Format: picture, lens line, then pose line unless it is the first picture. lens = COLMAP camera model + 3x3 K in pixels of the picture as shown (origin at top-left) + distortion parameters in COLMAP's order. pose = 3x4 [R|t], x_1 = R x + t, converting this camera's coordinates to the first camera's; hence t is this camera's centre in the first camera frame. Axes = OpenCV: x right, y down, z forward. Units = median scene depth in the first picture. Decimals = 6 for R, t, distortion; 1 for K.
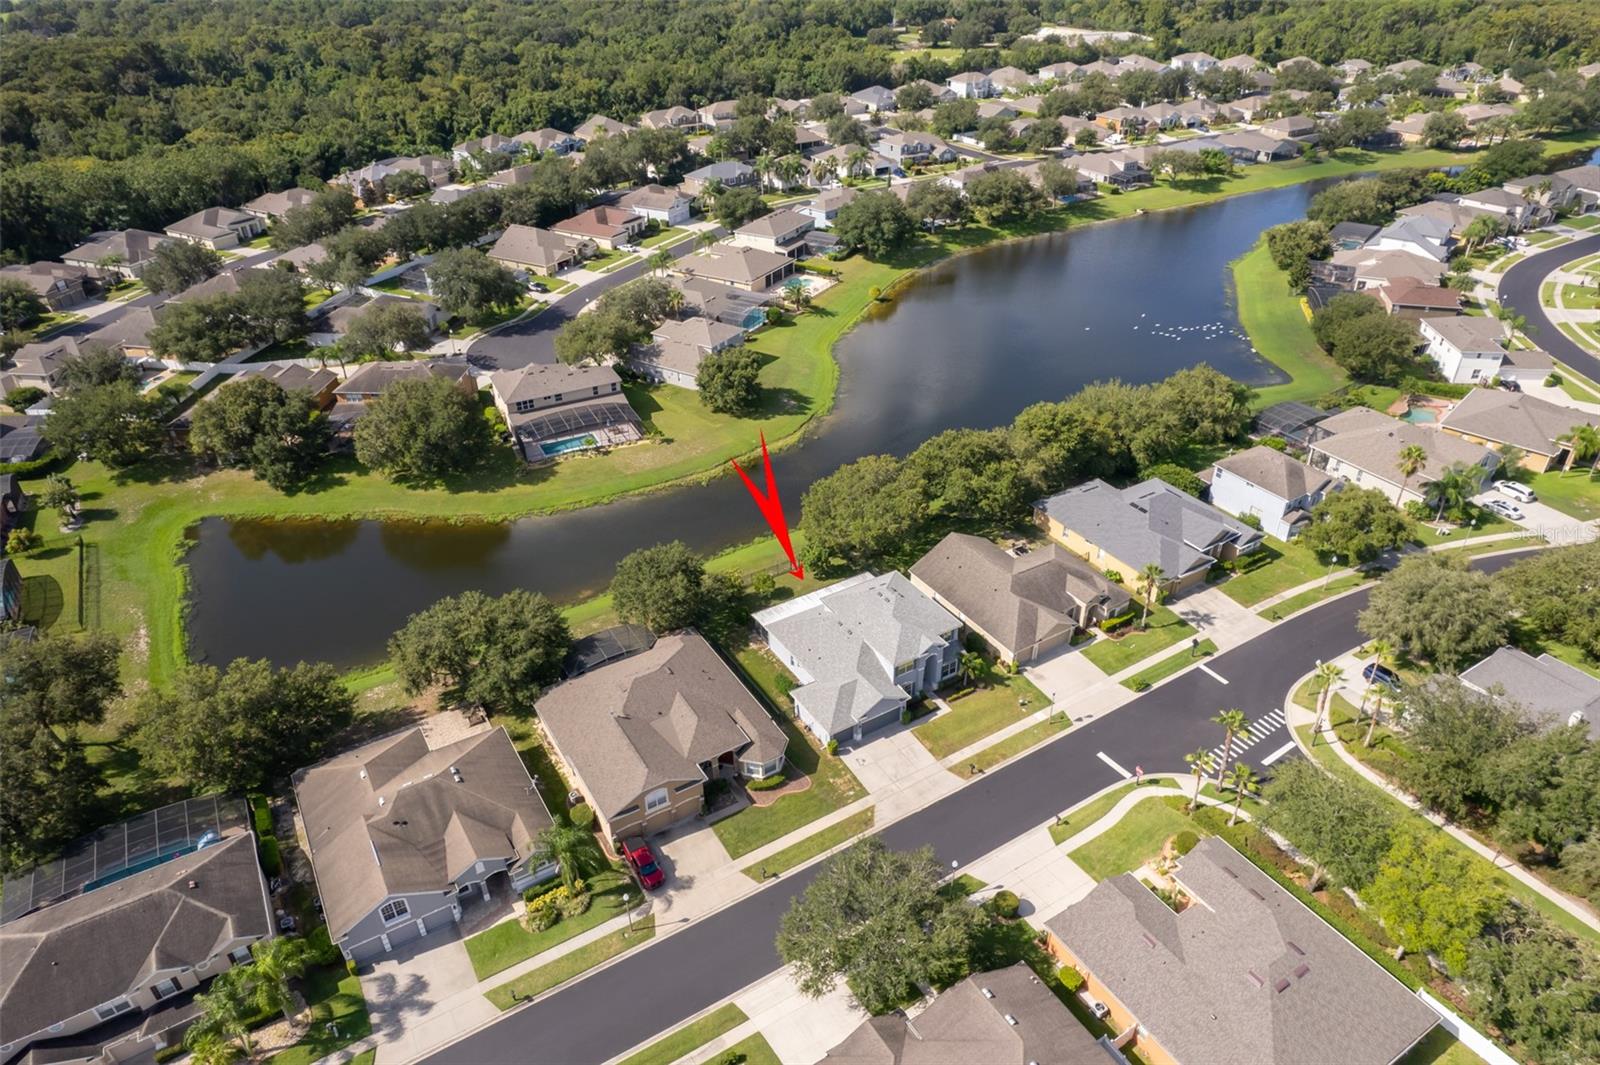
lens RADIAL K [[1024.4, 0, 803.1], [0, 1024.4, 535.6], [0, 0, 1]] dist [-0.097954, 0.087276]
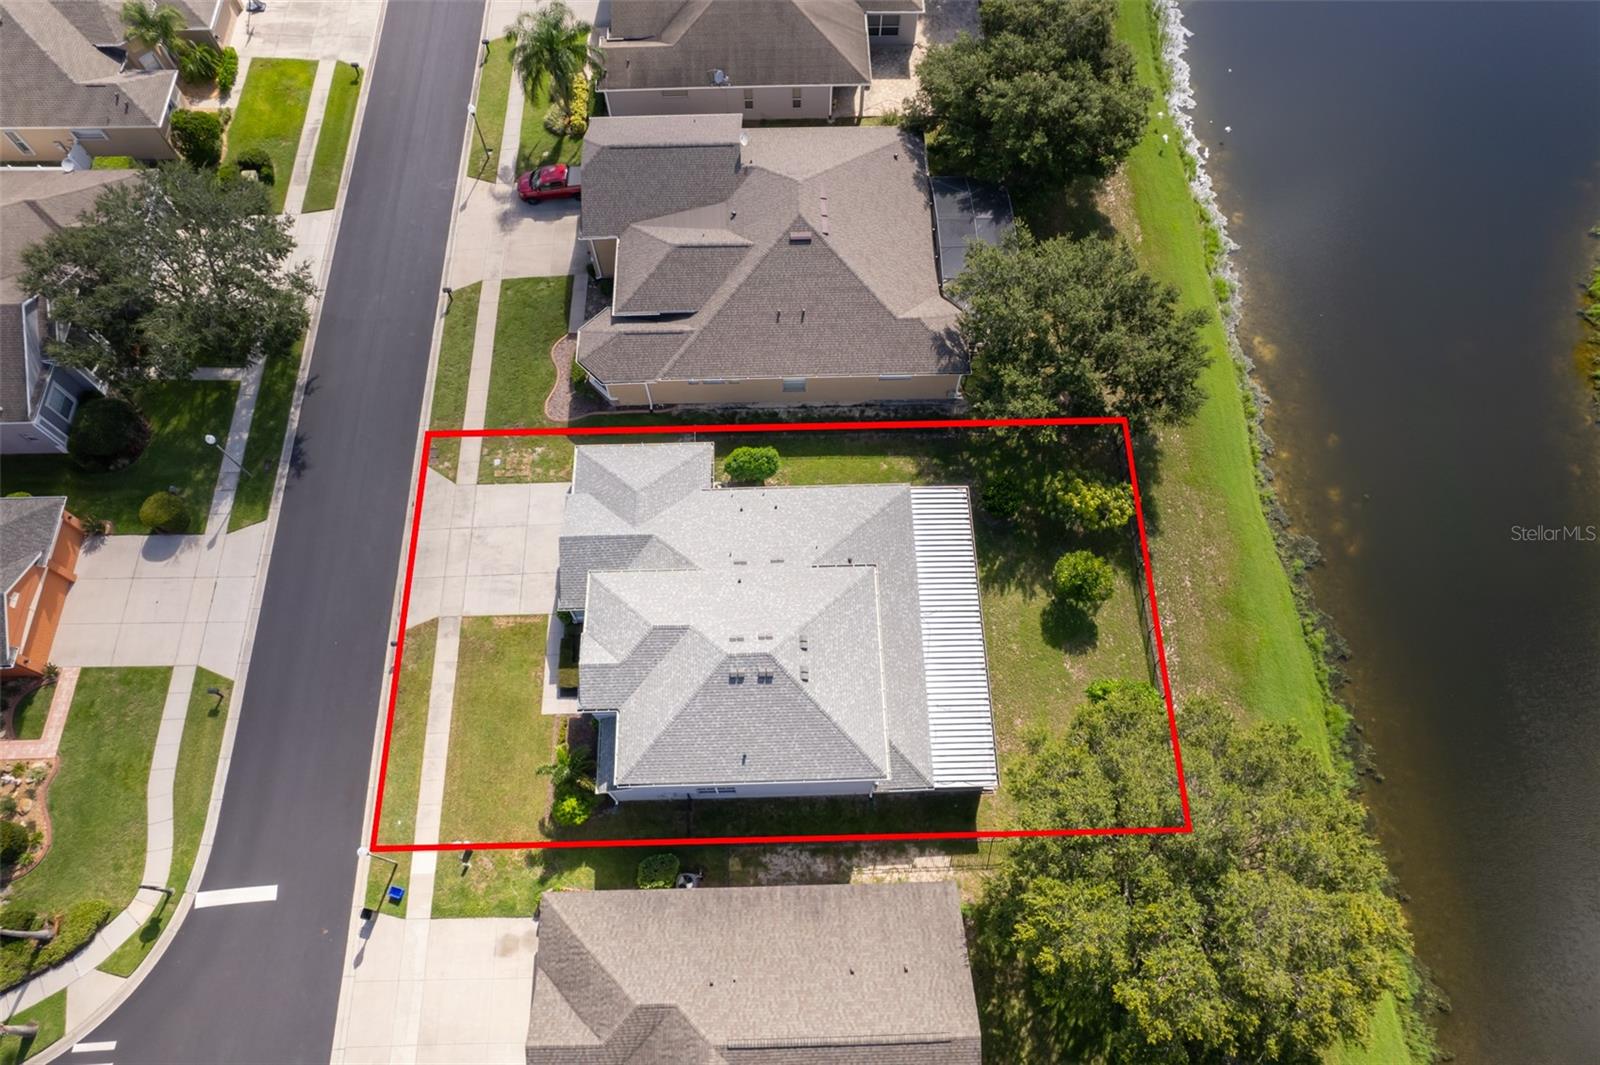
lens RADIAL K [[1024.4, 0, 803.1], [0, 1024.4, 535.6], [0, 0, 1]] dist [-0.097954, 0.087276]
pose [[-0.495816, 0.791890, -0.356478, 0.182601], [-0.466571, 0.103307, 0.878430, -0.318042], [0.732447, 0.601861, 0.318252, 0.844819]]
